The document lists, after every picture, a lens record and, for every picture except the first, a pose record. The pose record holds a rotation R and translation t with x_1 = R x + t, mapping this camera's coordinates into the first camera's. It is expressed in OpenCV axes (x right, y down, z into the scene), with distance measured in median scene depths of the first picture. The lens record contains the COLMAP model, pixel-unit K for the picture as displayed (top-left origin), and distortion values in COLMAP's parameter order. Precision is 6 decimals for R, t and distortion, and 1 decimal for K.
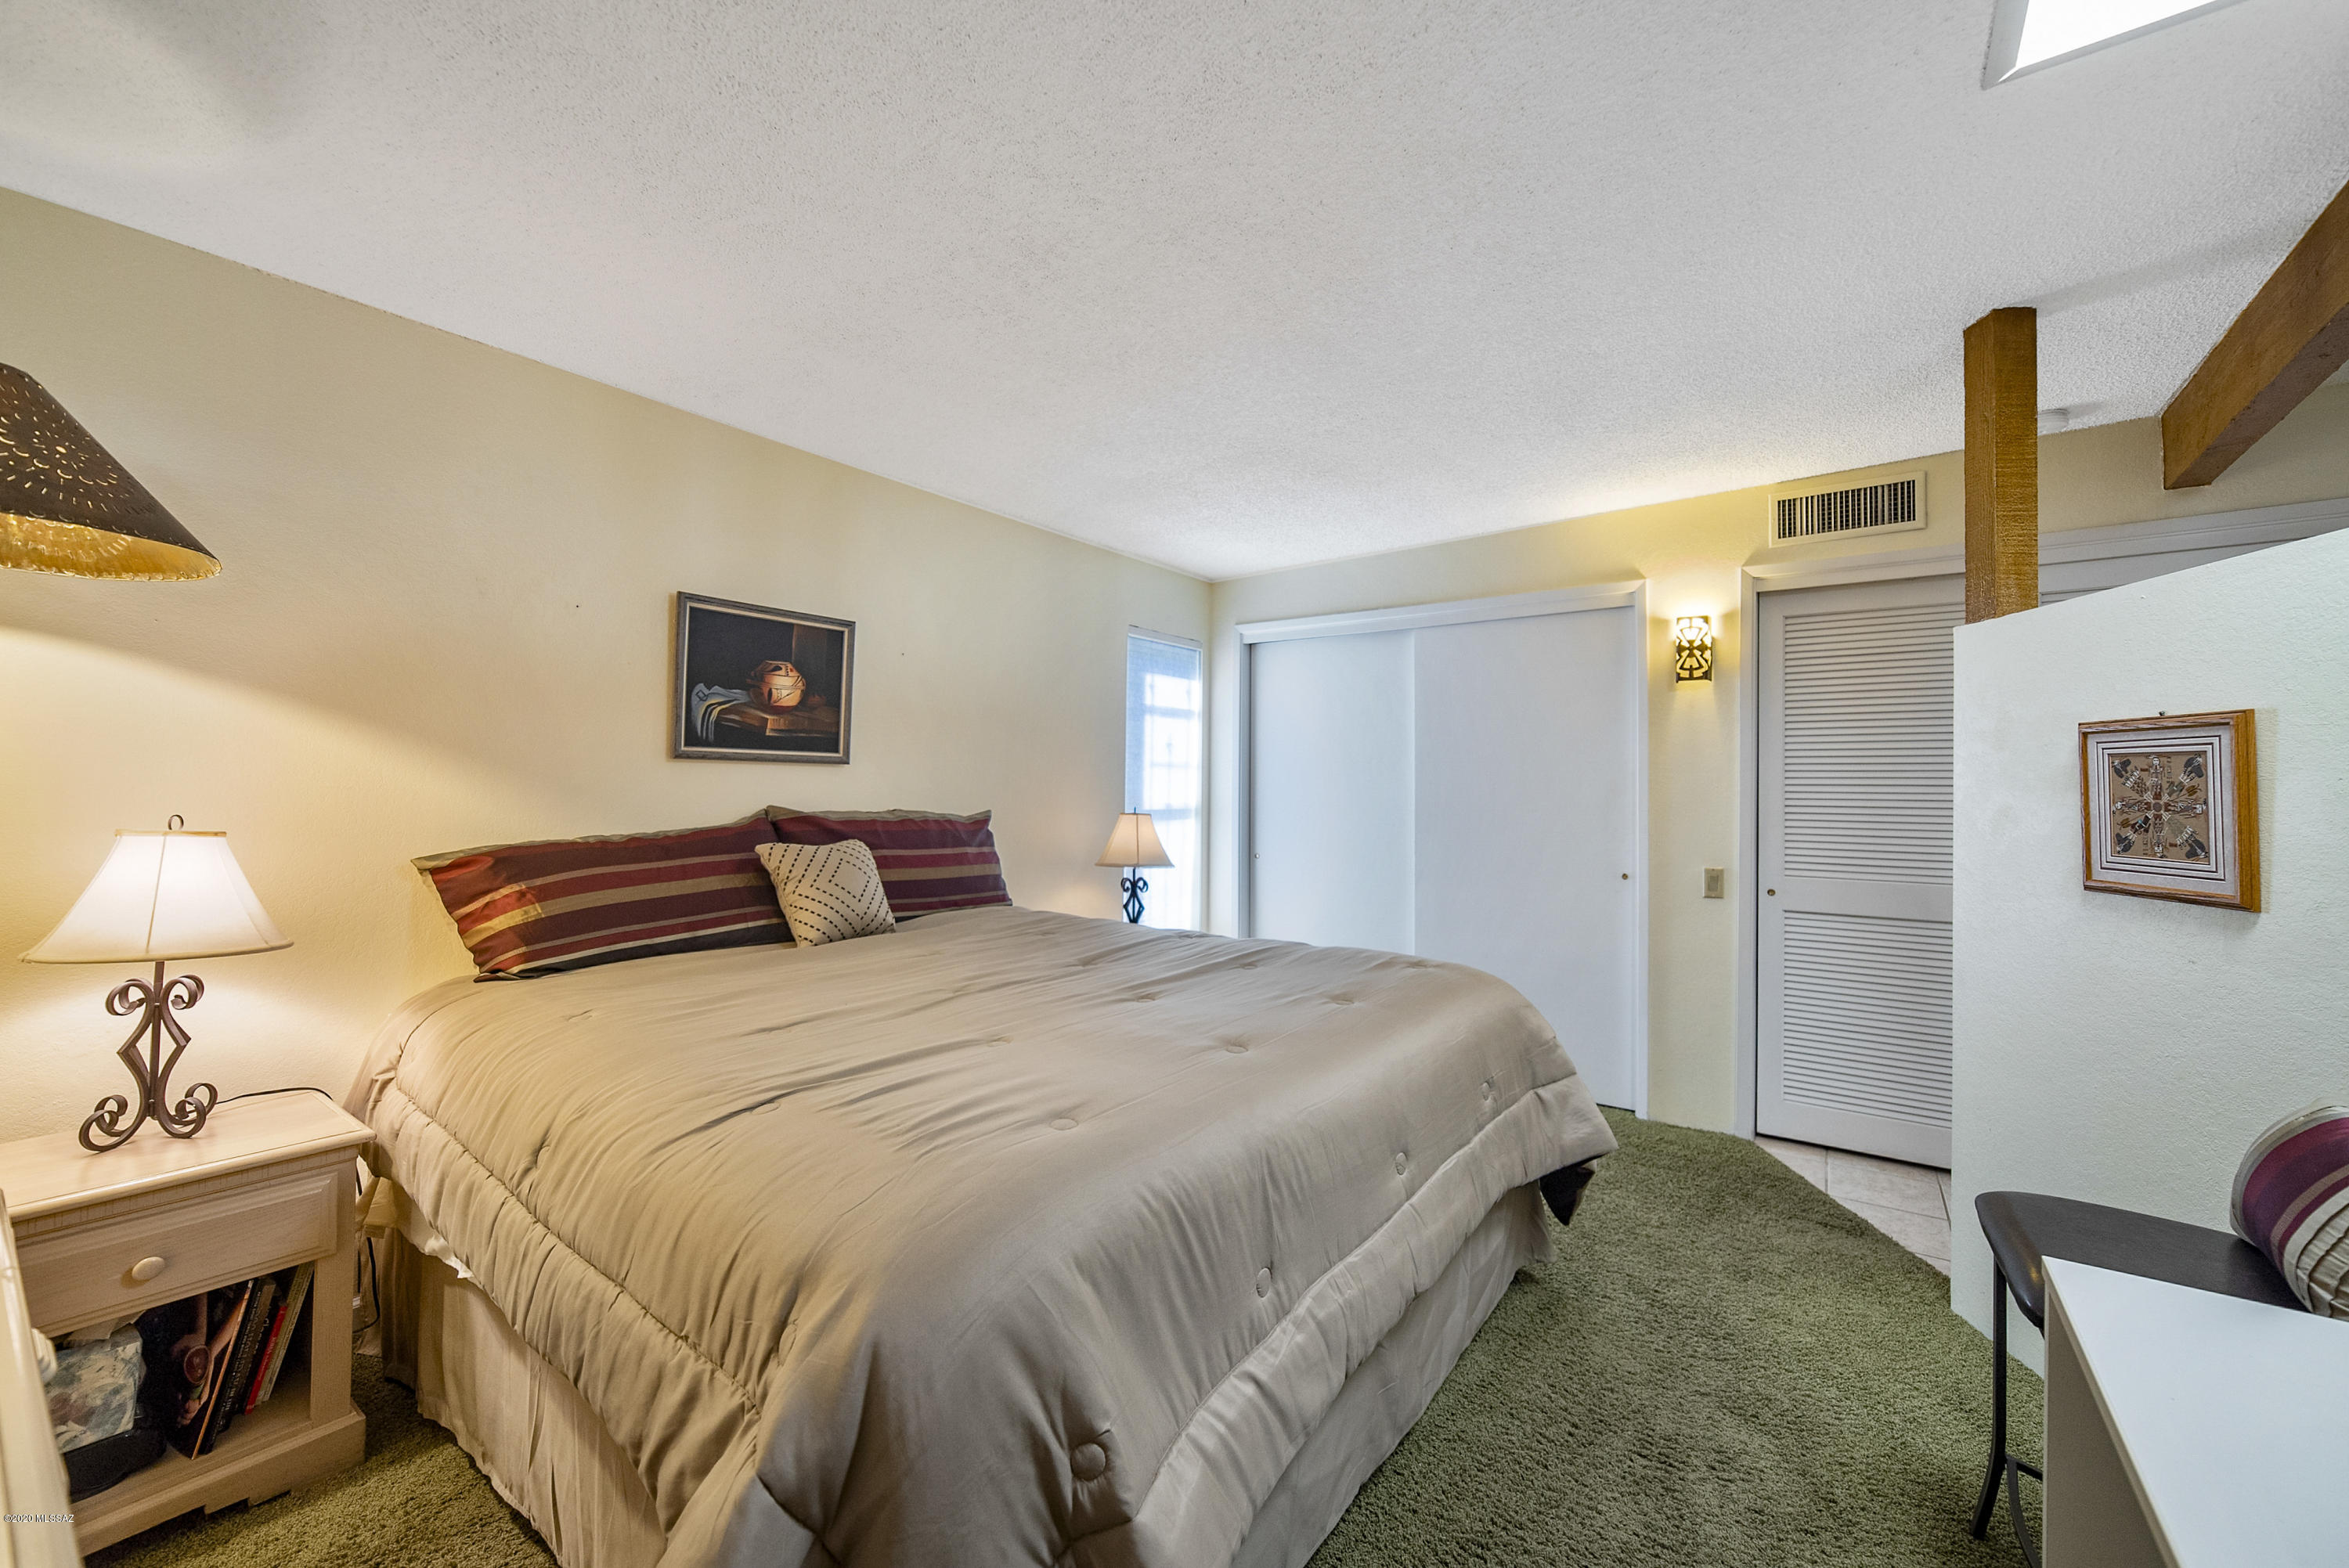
lens RADIAL K [[953.1, 0, 1195.1], [0, 953.1, 776.5], [0, 0, 1]] dist [-0.006743, 0.002618]
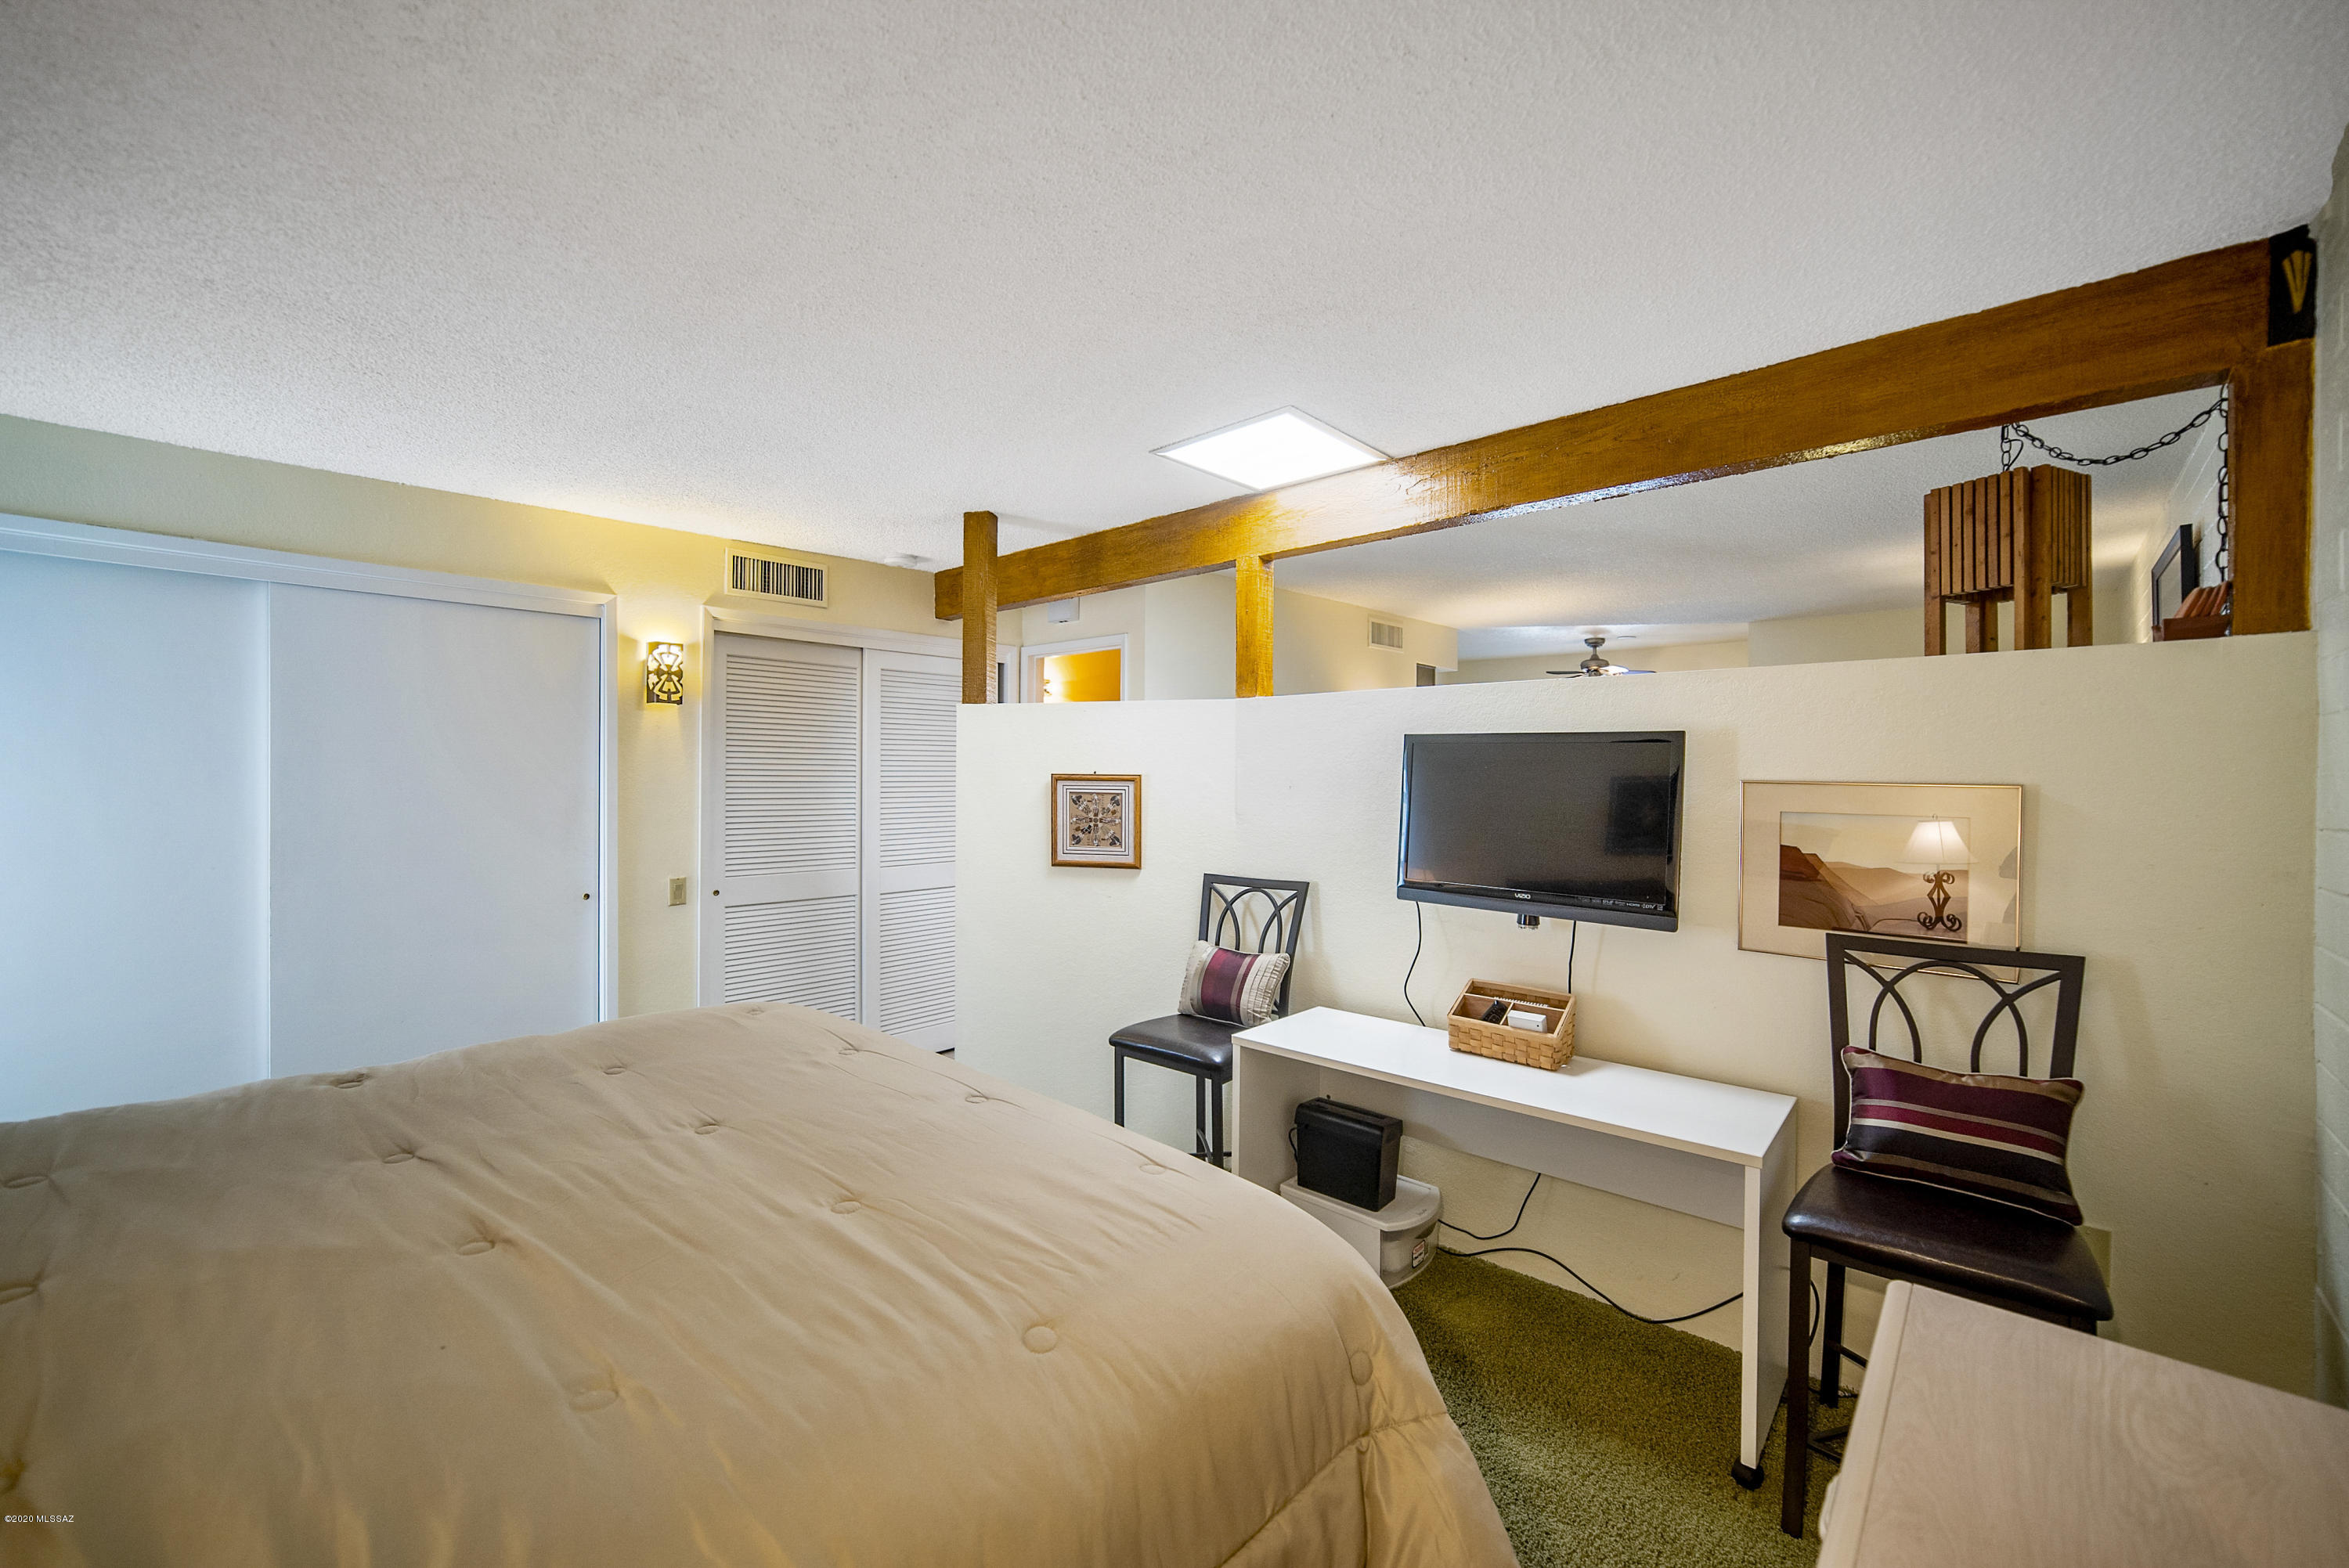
lens RADIAL K [[953.1, 0, 1189.3], [0, 953.1, 785.1], [0, 0, 1]] dist [-0.006743, 0.002618]
pose [[0.104047, -0.015158, 0.994457, -0.533788], [-0.021074, 0.999626, 0.017442, -0.045610], [-0.994349, -0.022772, 0.103689, 0.349986]]
